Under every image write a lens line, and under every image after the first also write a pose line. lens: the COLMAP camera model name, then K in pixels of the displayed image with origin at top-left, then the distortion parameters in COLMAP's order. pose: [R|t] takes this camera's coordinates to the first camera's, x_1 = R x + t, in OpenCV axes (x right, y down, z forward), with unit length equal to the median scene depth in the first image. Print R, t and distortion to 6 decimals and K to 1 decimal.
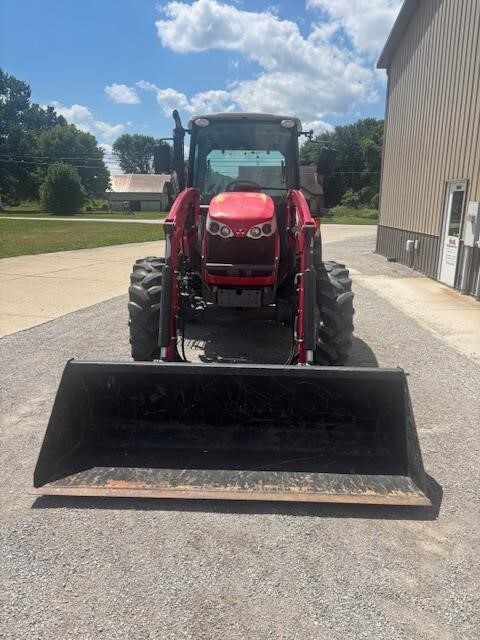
lens RADIAL K [[482.7, 0, 242.4], [0, 482.7, 317.9], [0, 0, 1]] dist [0.049266, -0.041112]
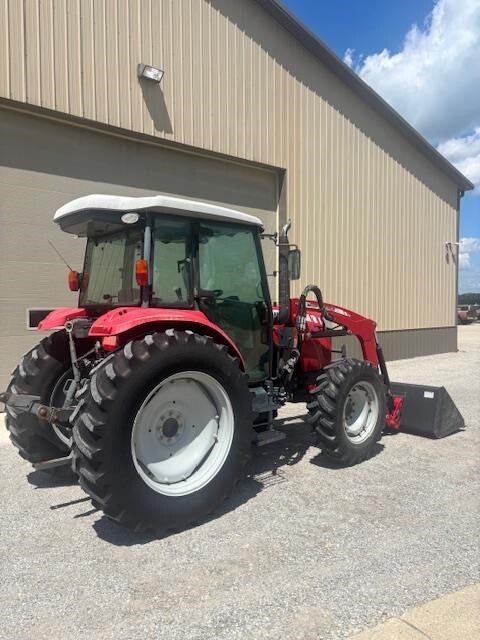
lens RADIAL K [[488.4, 0, 237.0], [0, 488.4, 320.6], [0, 0, 1]] dist [0.034054, -0.002491]
pose [[-0.676523, -0.026218, 0.735955, -0.878112], [0.172801, 0.965812, 0.193253, -0.490341], [-0.715861, 0.257914, -0.648864, 1.953695]]
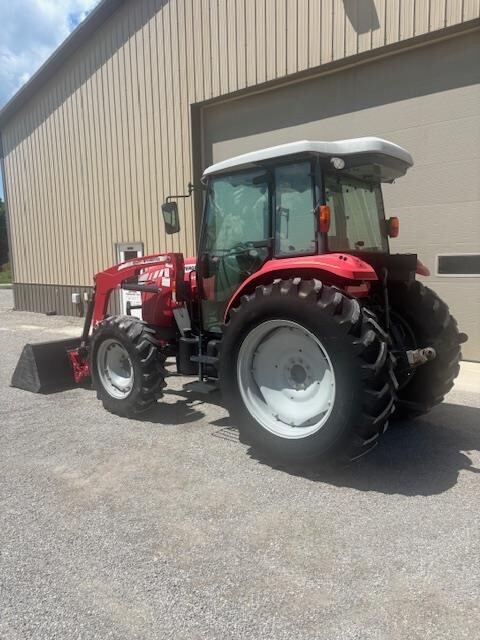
lens RADIAL K [[482.7, 0, 242.4], [0, 482.7, 317.9], [0, 0, 1]] dist [0.049266, -0.041112]
pose [[0.602418, -0.121260, 0.788916, -0.858769], [0.208654, 0.977948, -0.009013, -0.038161], [-0.770426, 0.170040, 0.614435, 0.060226]]
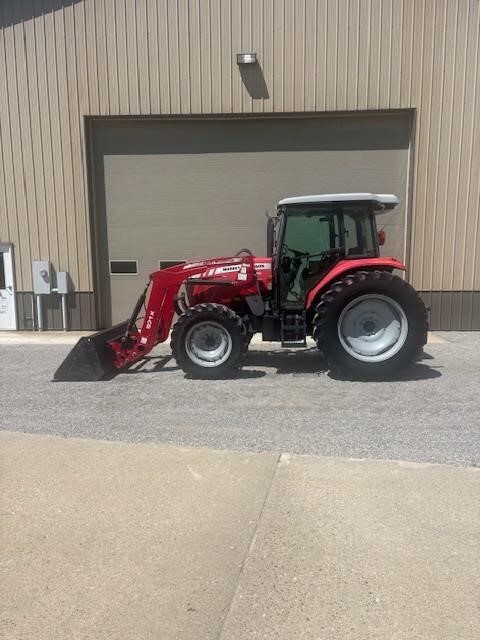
lens RADIAL K [[482.7, 0, 242.4], [0, 482.7, 317.9], [0, 0, 1]] dist [0.049266, -0.041112]
pose [[0.009718, -0.134883, 0.990814, -1.628950], [0.239123, 0.962426, 0.128673, -0.242286], [-0.970941, 0.235676, 0.041606, 0.851610]]
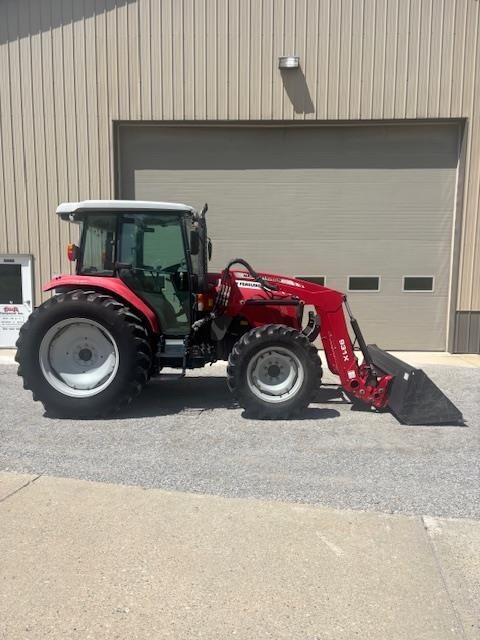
lens RADIAL K [[482.9, 0, 241.1], [0, 482.9, 322.5], [0, 0, 1]] dist [0.057031, -0.059821]
pose [[-0.006607, -0.114146, 0.993442, -1.461854], [0.226476, 0.967478, 0.112669, -0.296739], [-0.973994, 0.225736, 0.019459, 1.071459]]
